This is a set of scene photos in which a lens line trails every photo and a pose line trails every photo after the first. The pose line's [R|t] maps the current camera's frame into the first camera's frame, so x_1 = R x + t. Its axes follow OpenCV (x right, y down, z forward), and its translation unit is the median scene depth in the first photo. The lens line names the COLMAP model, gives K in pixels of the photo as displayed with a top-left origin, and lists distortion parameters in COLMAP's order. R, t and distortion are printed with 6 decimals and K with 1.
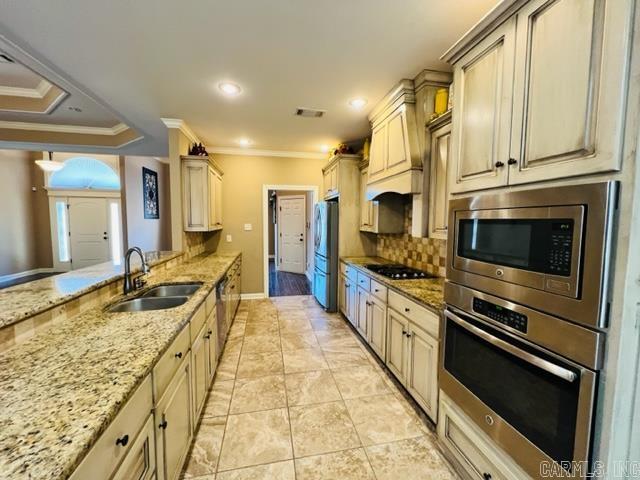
lens RADIAL K [[256.6, 0, 319.4], [0, 256.6, 238.5], [0, 0, 1]] dist [-0.001795, -0.000138]
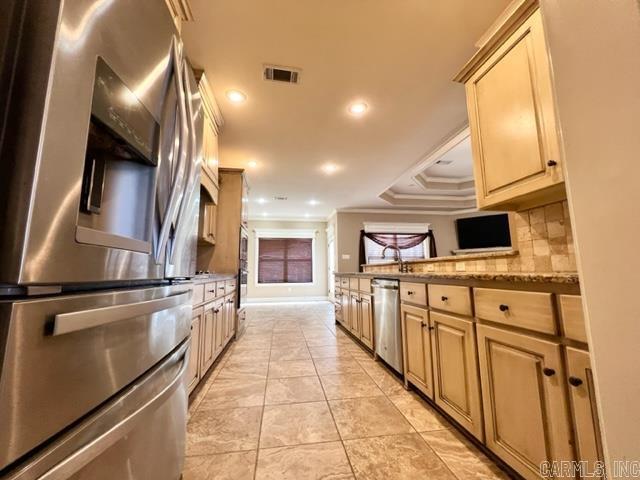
lens RADIAL K [[256.6, 0, 319.4], [0, 256.6, 238.5], [0, 0, 1]] dist [-0.001795, -0.000138]
pose [[-0.998767, 0.008737, 0.048878, -0.144579], [0.005398, 0.997668, -0.068033, 0.050714], [-0.049359, -0.067685, -0.996485, 1.354569]]
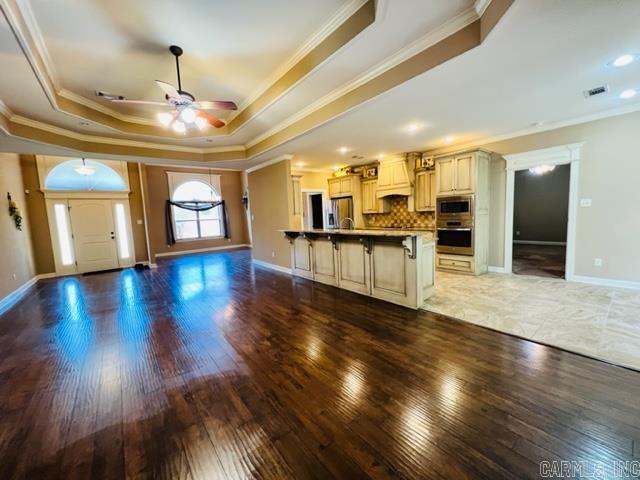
lens RADIAL K [[256.6, 0, 319.4], [0, 256.6, 238.5], [0, 0, 1]] dist [-0.001795, -0.000138]
pose [[0.888710, -0.091184, 0.449311, -1.032062], [0.082578, 0.995830, 0.038762, 0.056375], [-0.450972, 0.002655, 0.892534, -0.580641]]
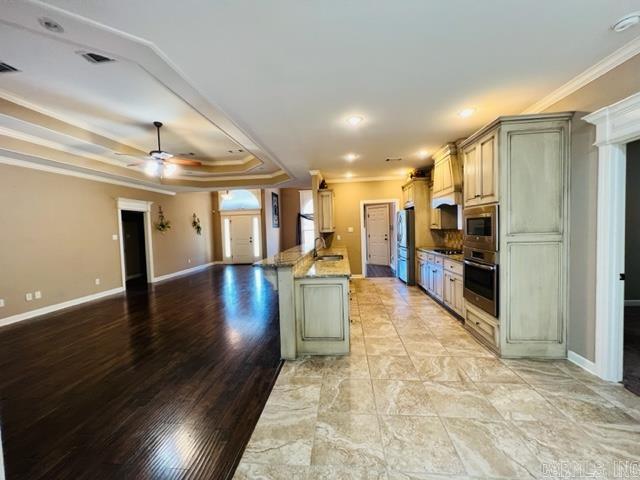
lens RADIAL K [[256.6, 0, 319.4], [0, 256.6, 238.5], [0, 0, 1]] dist [-0.001795, -0.000138]
pose [[0.954431, -0.025966, -0.297299, -0.011272], [0.019138, 0.999482, -0.025856, 0.051351], [0.297817, 0.018988, 0.954434, -0.583702]]
